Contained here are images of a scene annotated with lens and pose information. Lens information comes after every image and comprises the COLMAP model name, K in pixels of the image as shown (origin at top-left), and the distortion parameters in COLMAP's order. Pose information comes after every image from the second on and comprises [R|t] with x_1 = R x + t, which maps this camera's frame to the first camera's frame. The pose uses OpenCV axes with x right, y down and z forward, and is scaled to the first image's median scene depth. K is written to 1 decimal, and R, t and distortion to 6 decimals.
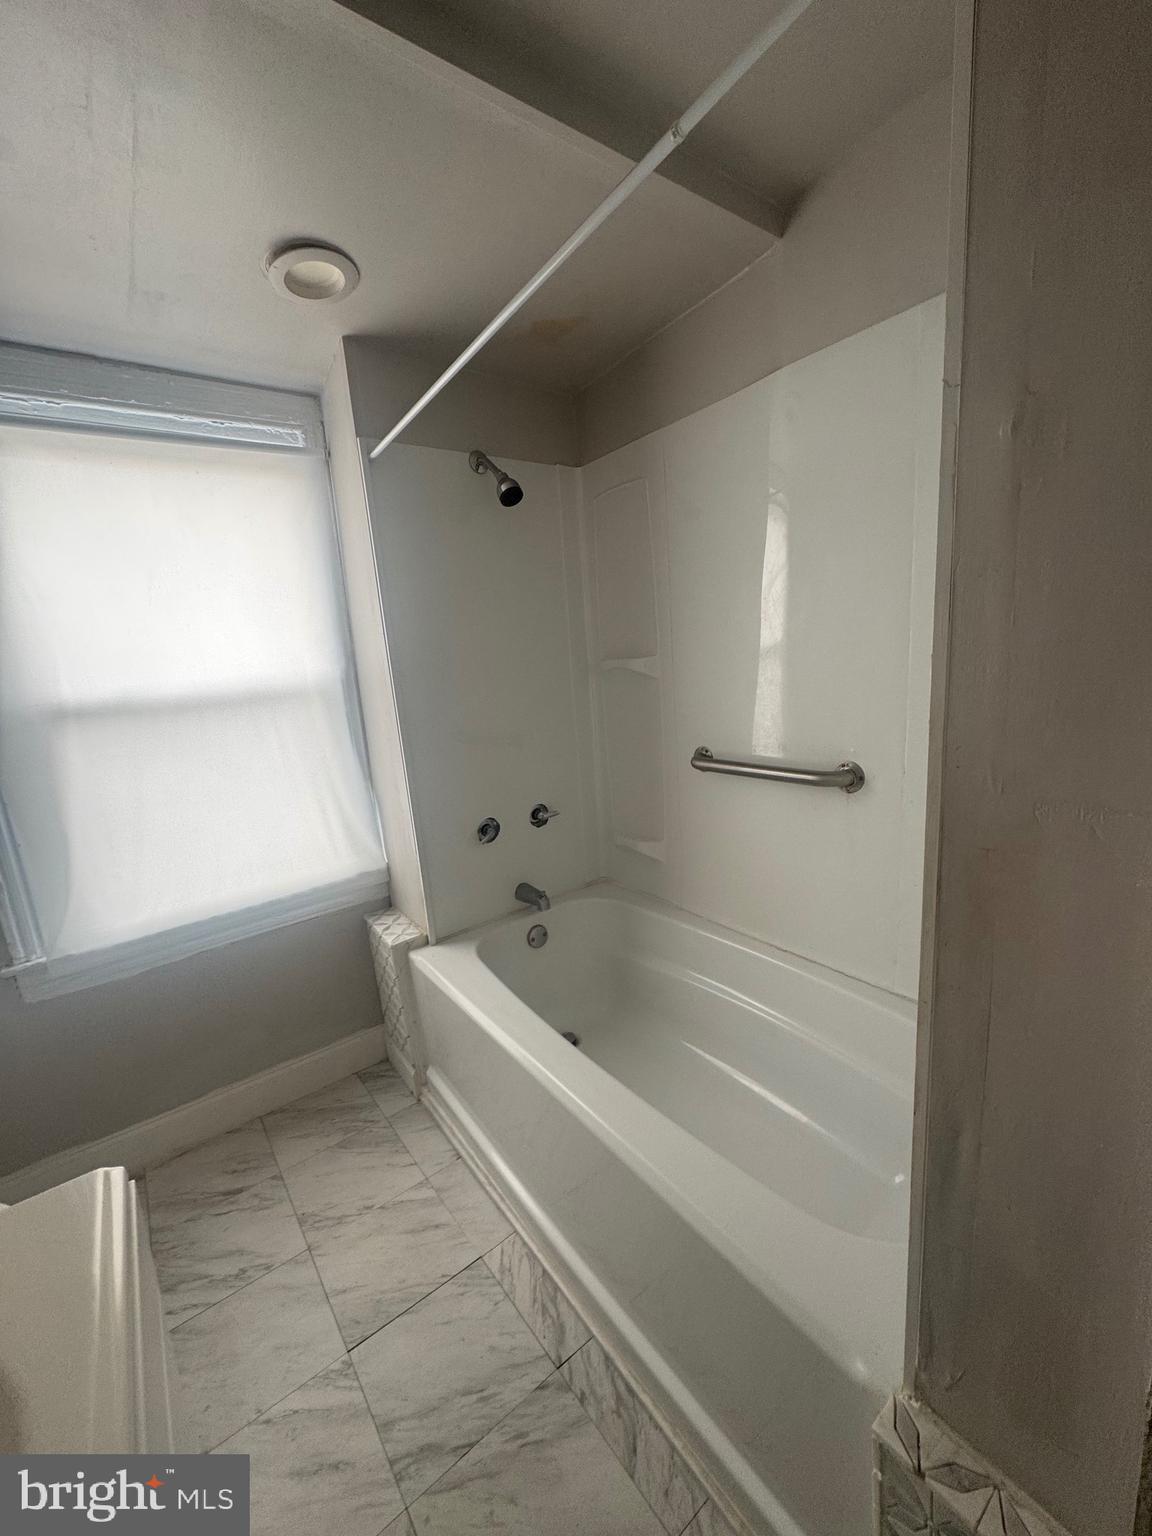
lens RADIAL K [[609.0, 0, 575.0], [0, 609.0, 768.8], [0, 0, 1]] dist [0.001373, 0.000229]
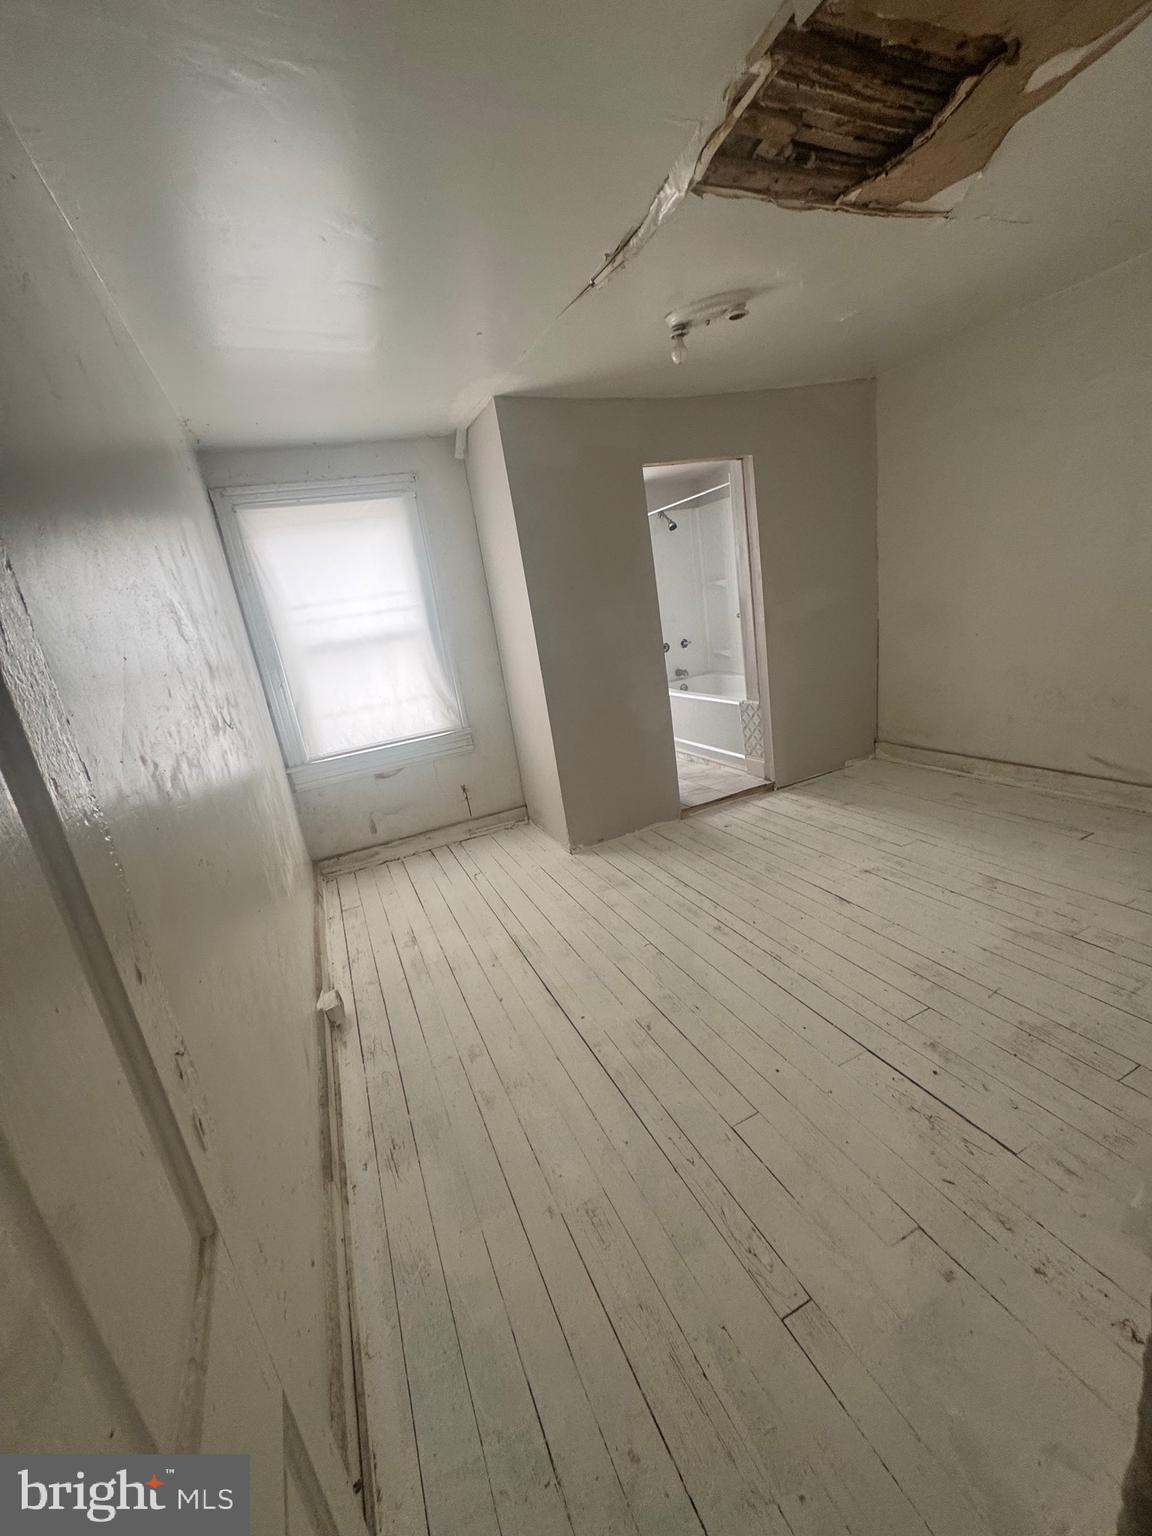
lens RADIAL K [[609.0, 0, 581.4], [0, 609.0, 767.3], [0, 0, 1]] dist [0.001373, 0.000229]
pose [[0.976939, -0.006047, -0.213432, 0.087315], [0.027941, 0.994623, 0.099718, 0.422892], [0.211681, -0.103382, 0.971856, -2.176819]]
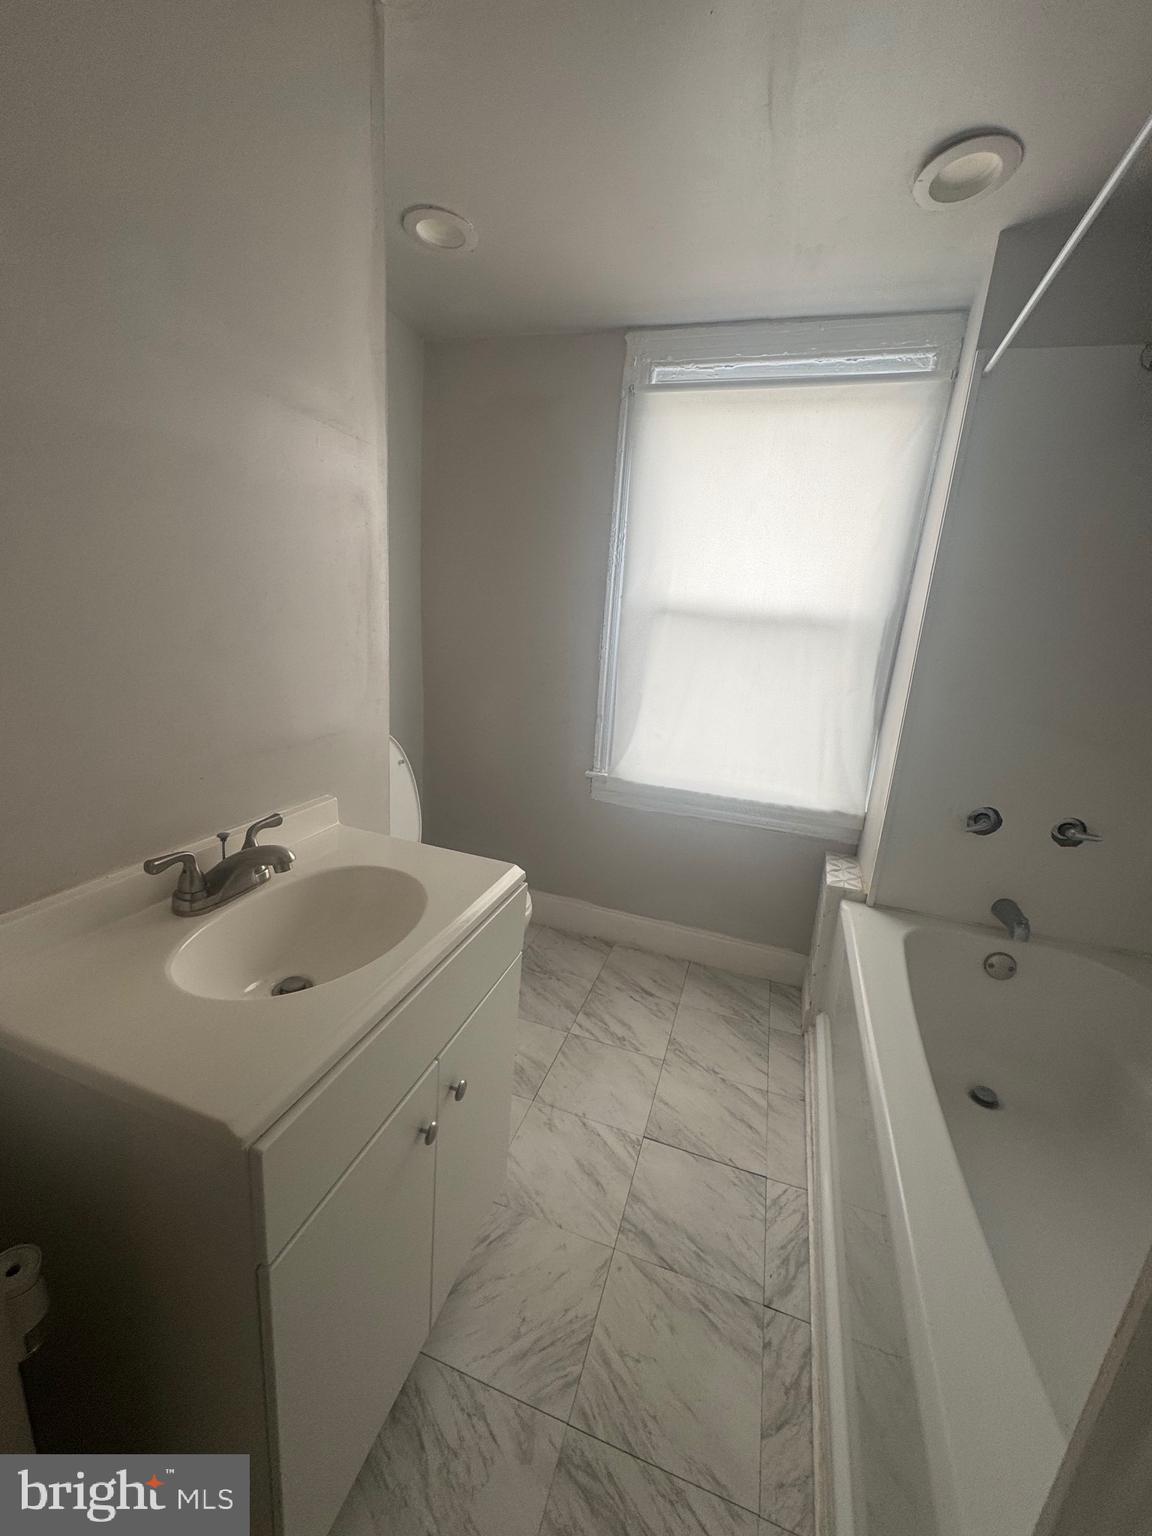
lens RADIAL K [[609.0, 0, 582.2], [0, 609.0, 765.9], [0, 0, 1]] dist [0.001373, 0.000229]
pose [[0.567236, 0.328329, -0.755277, 0.184262], [-0.270143, 0.940530, 0.205975, 0.006073], [0.777989, 0.087197, 0.622198, 0.035649]]
